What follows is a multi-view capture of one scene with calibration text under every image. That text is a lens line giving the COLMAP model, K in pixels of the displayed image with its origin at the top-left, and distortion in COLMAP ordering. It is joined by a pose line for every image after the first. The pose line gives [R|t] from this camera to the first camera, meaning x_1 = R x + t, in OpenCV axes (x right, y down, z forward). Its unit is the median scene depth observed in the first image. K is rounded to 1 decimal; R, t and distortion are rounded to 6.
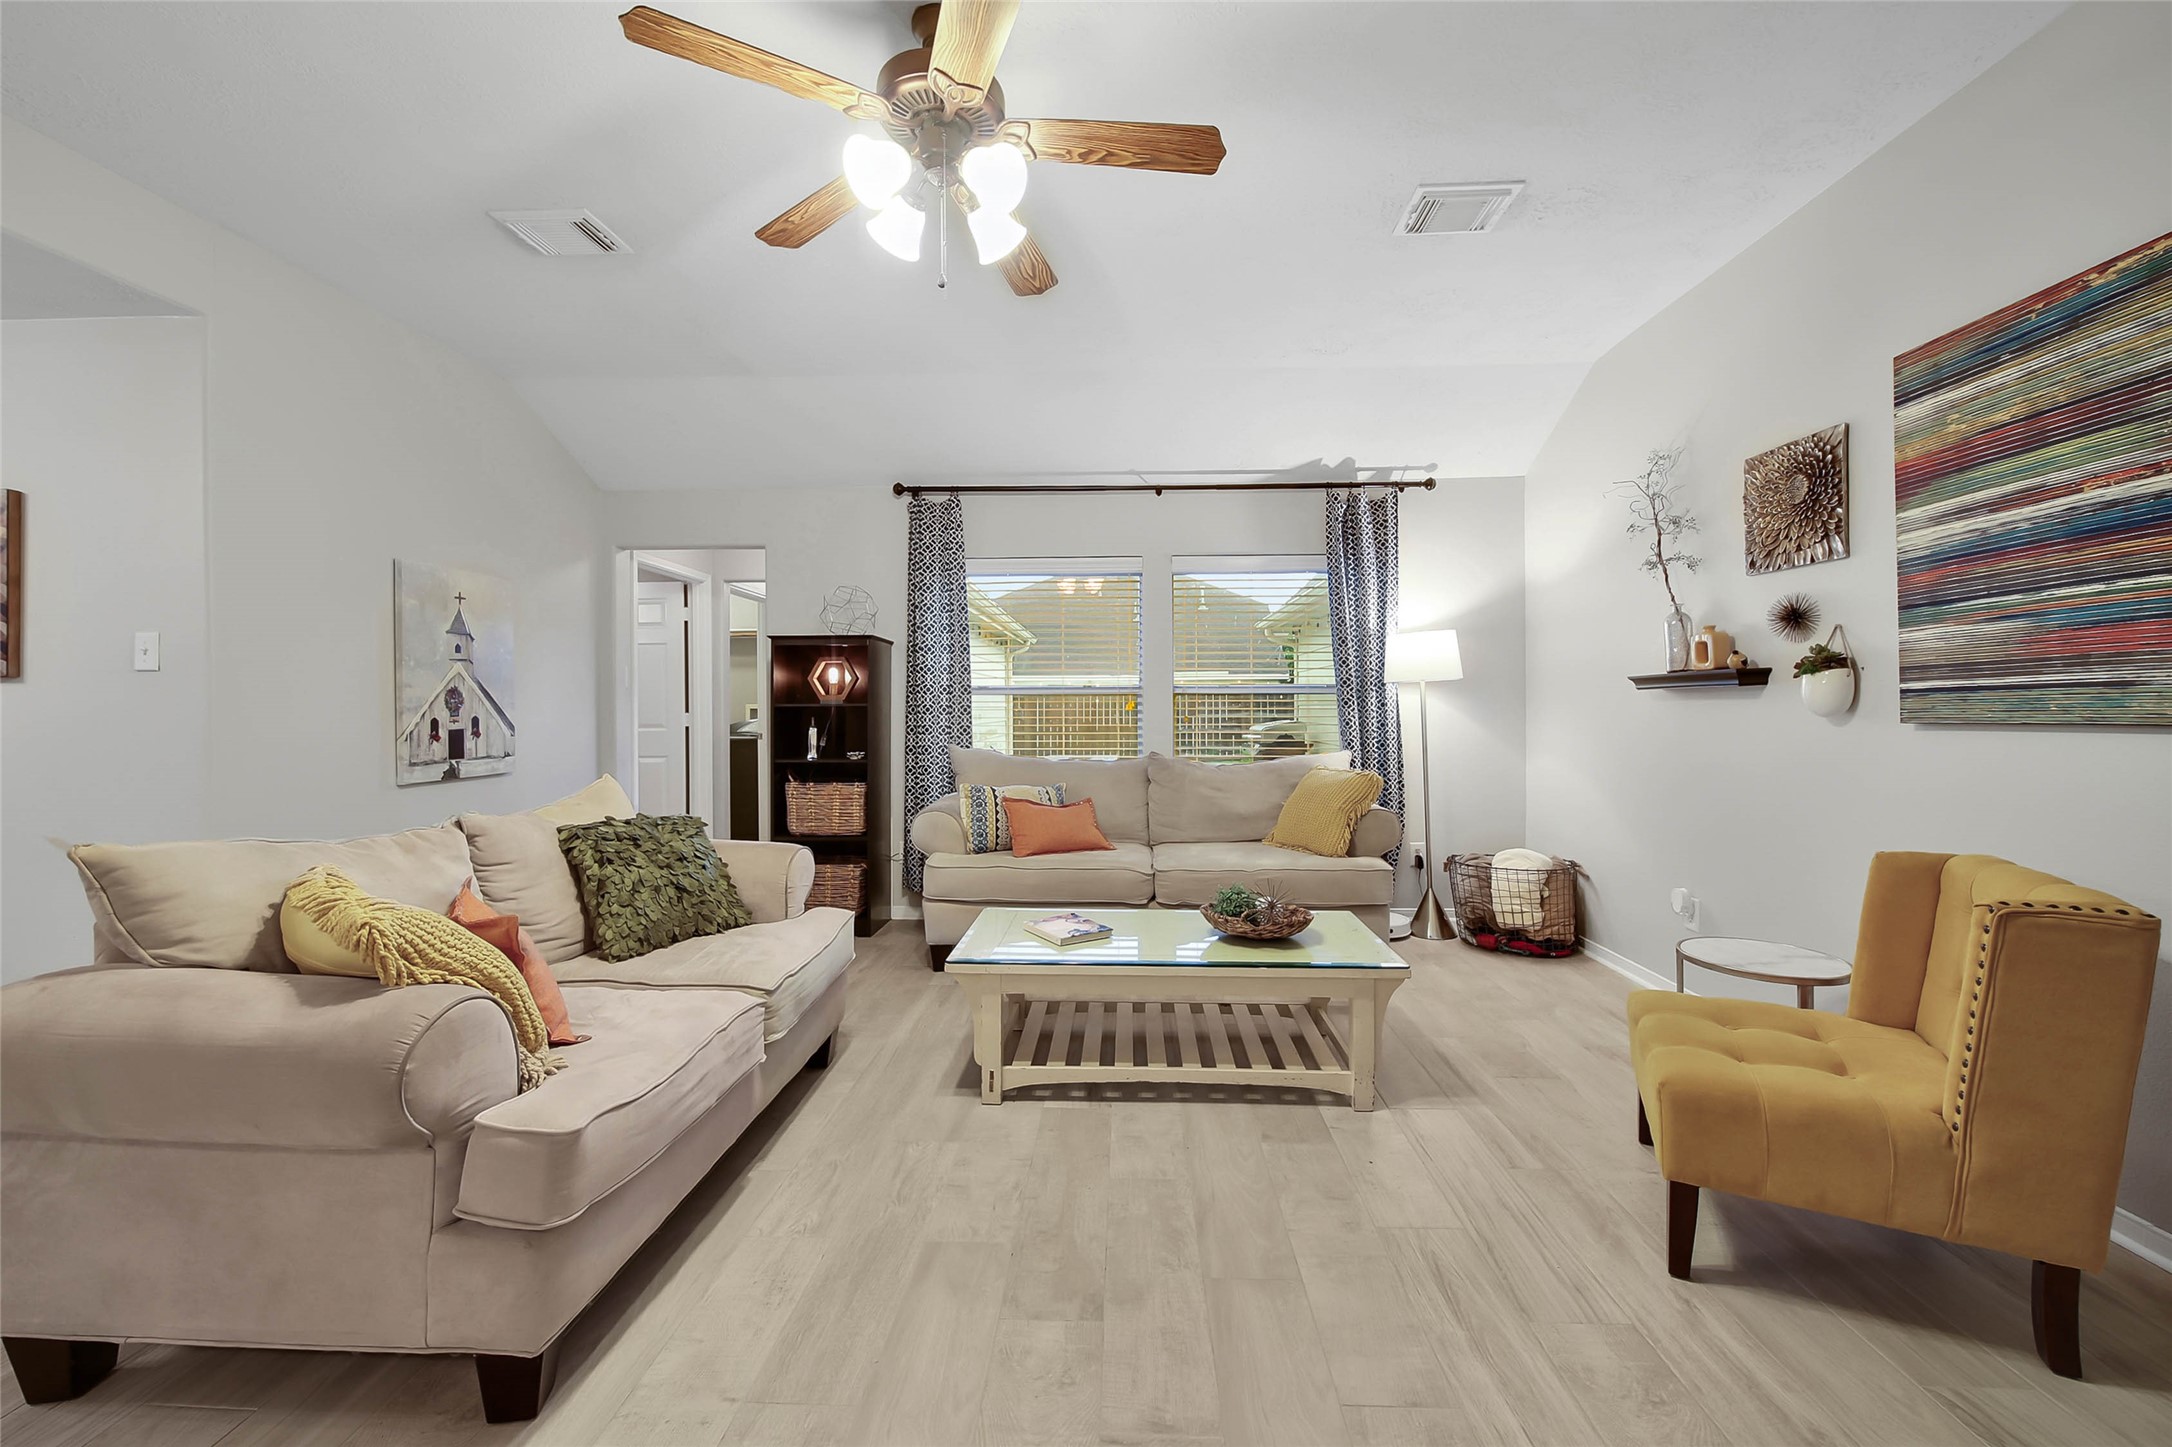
lens RADIAL K [[831.8, 0, 1102.5], [0, 831.8, 707.1], [0, 0, 1]] dist [0.000139, -0.000054]
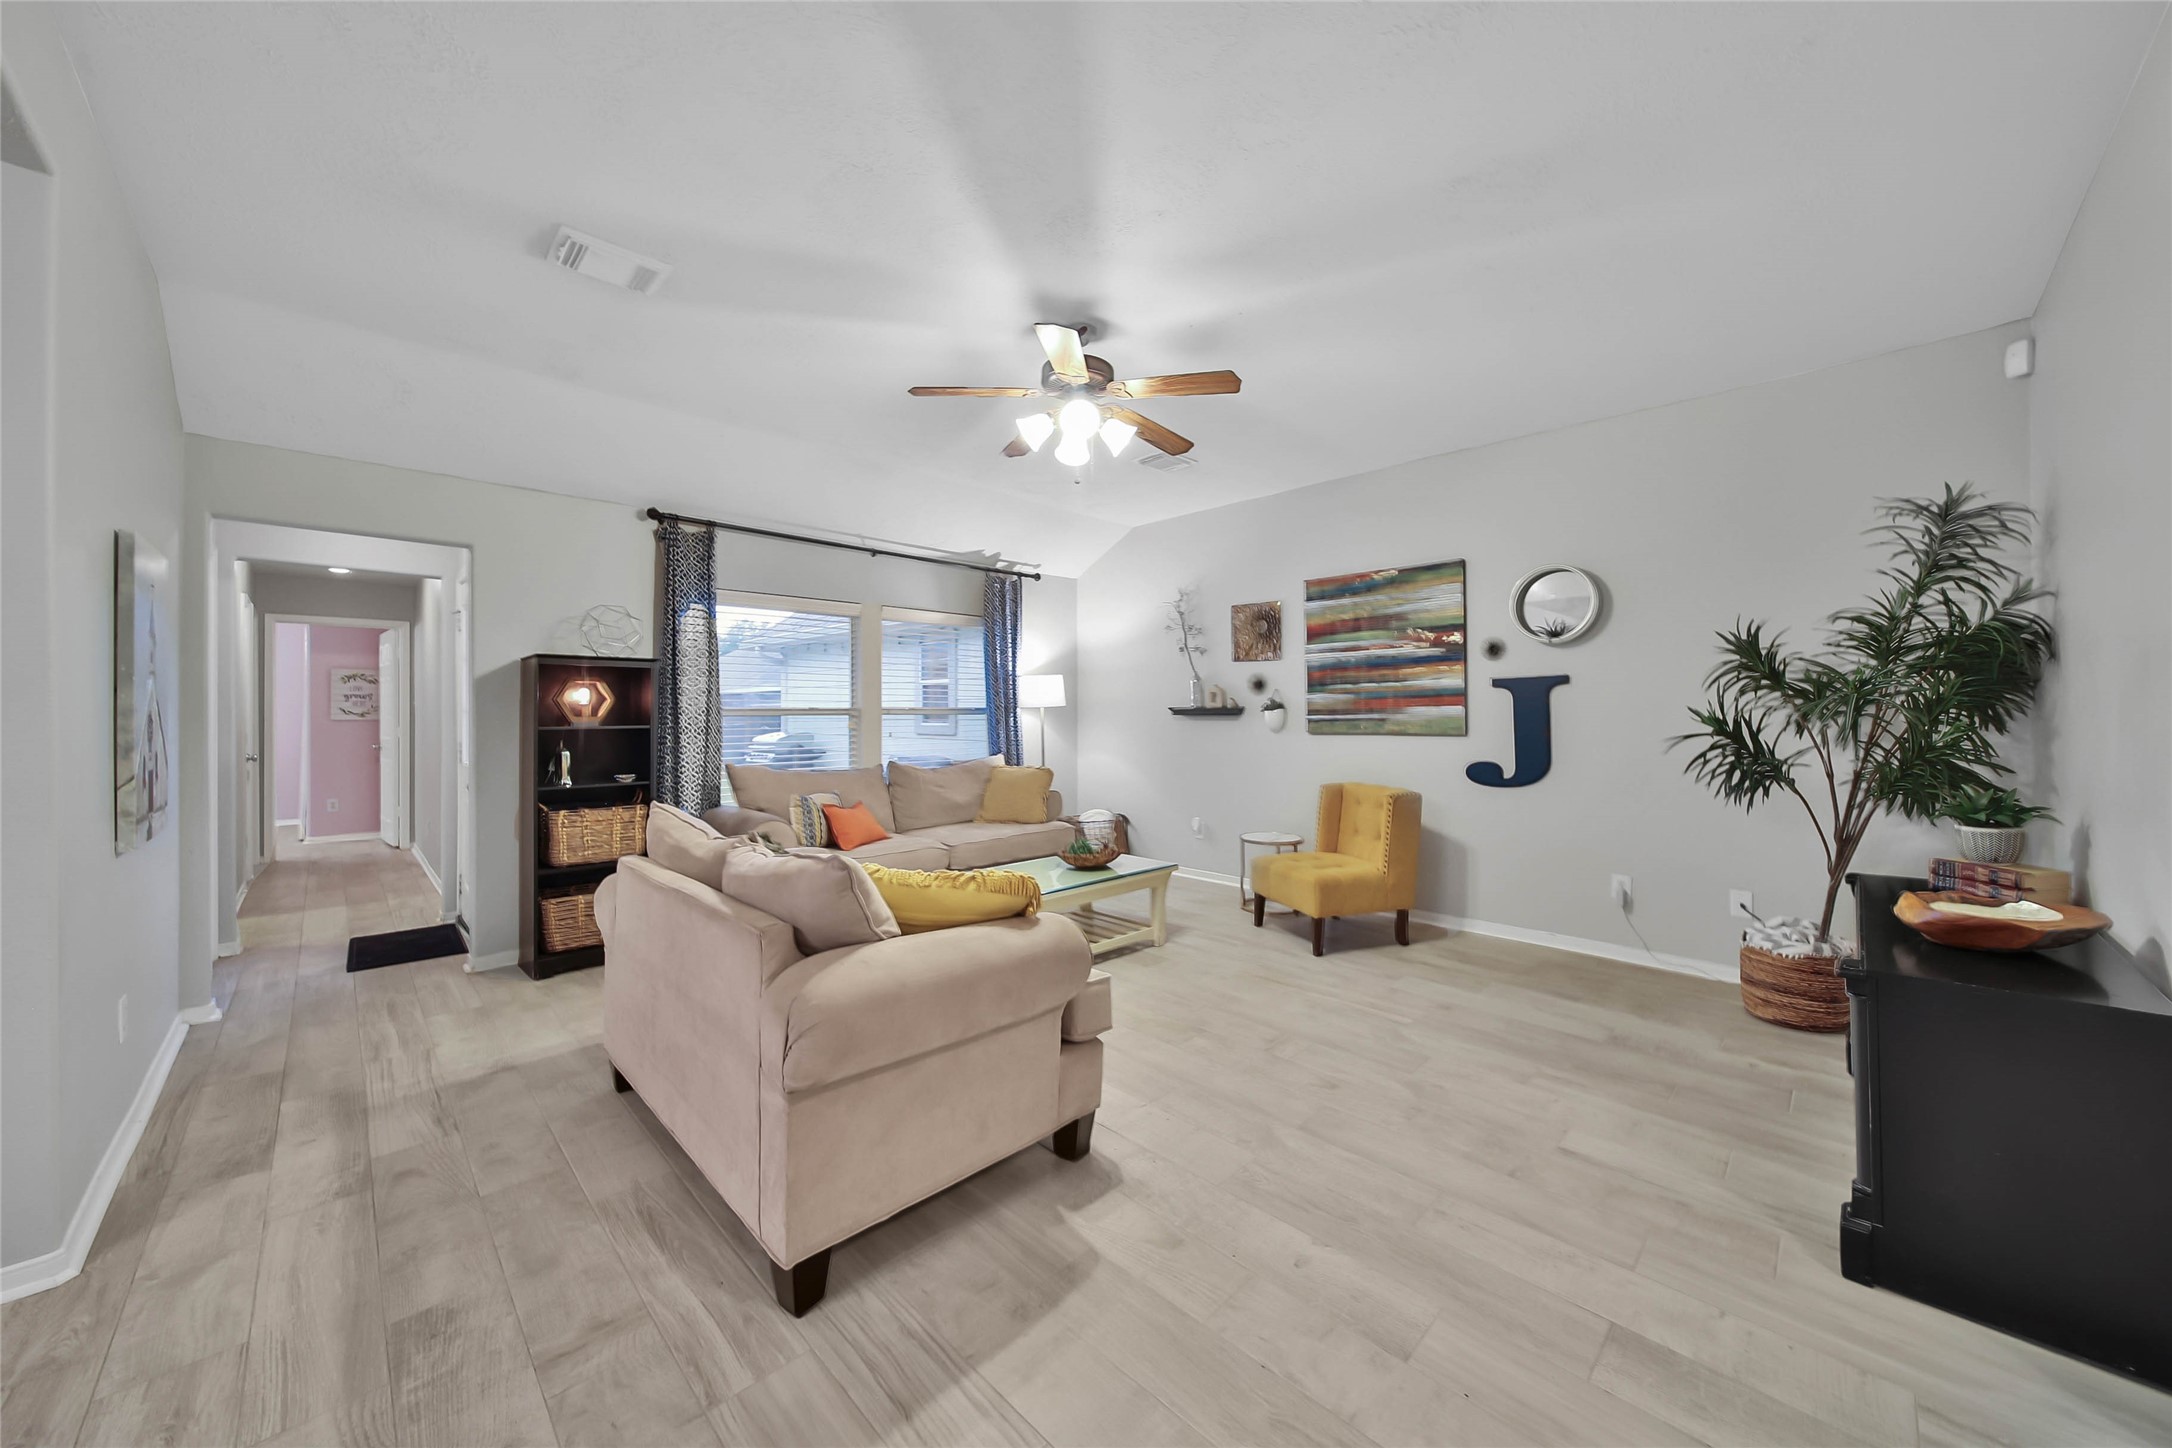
lens RADIAL K [[774.5, 0, 1097.3], [0, 774.5, 708.2], [0, 0, 1]] dist [0.000405, -0.000104]
pose [[0.680672, 0.006331, 0.732561, -0.756578], [-0.000965, 0.999970, -0.007745, -0.023984], [-0.732588, 0.004565, 0.680657, -0.054980]]
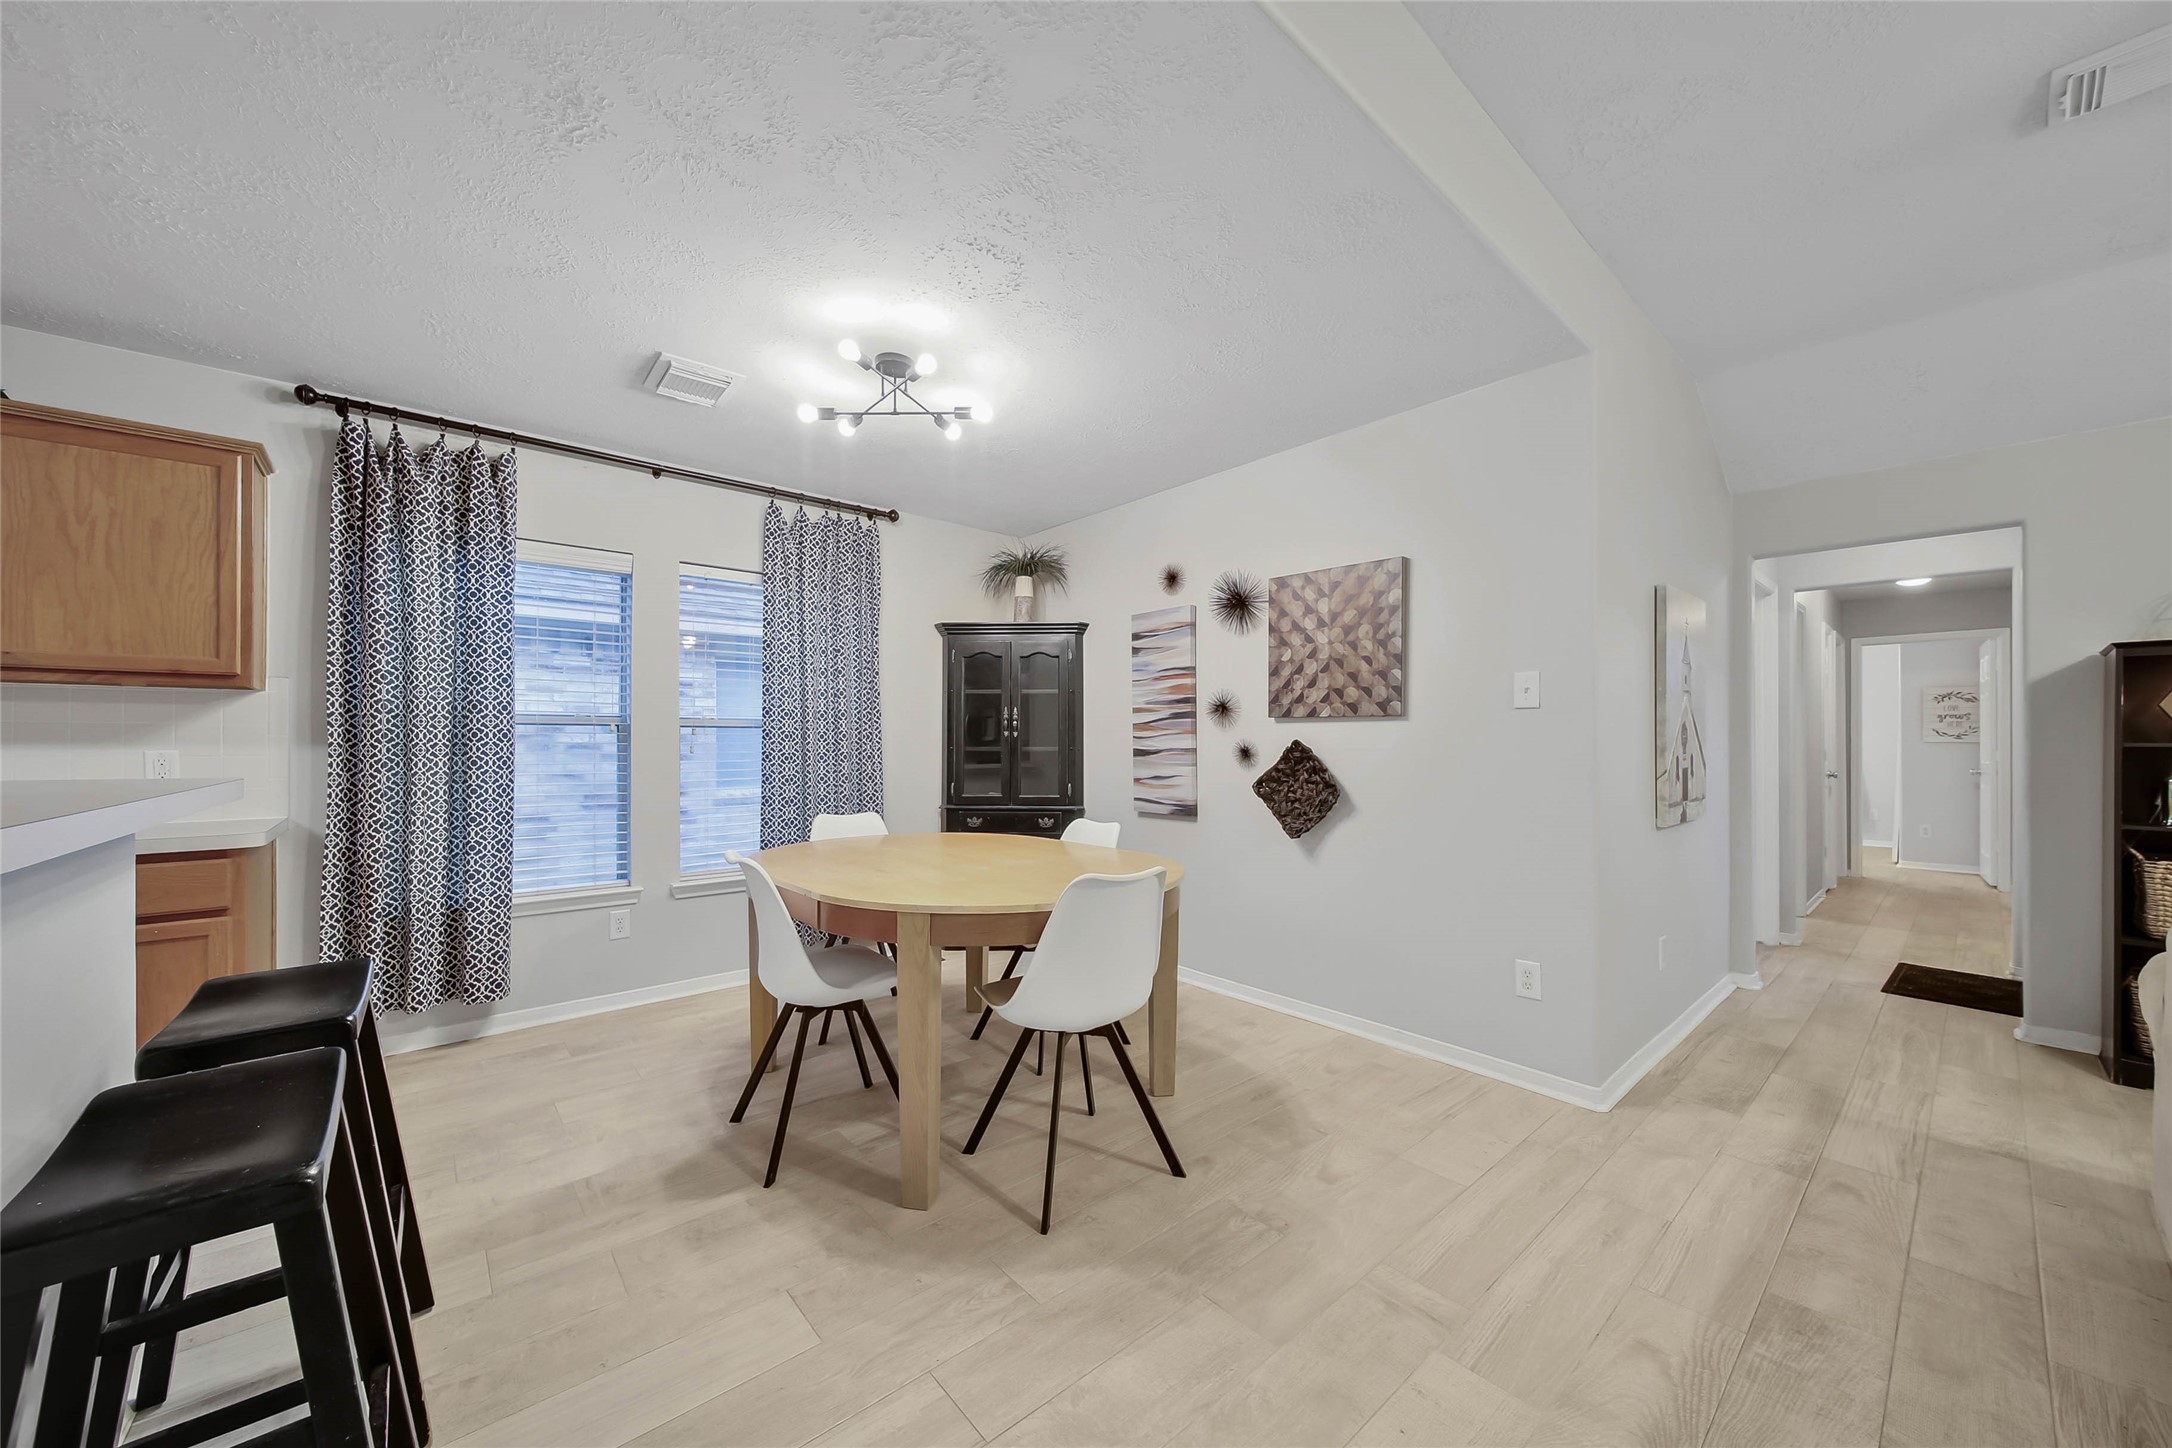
lens RADIAL K [[791.1, 0, 1097.4], [0, 791.1, 743.1], [0, 0, 1]] dist [0.000615, 0.000008]
pose [[0.687156, 0.010499, -0.726434, -0.627907], [-0.008148, 0.999944, 0.006744, -0.001763], [0.726464, 0.001285, 0.687203, -0.076807]]
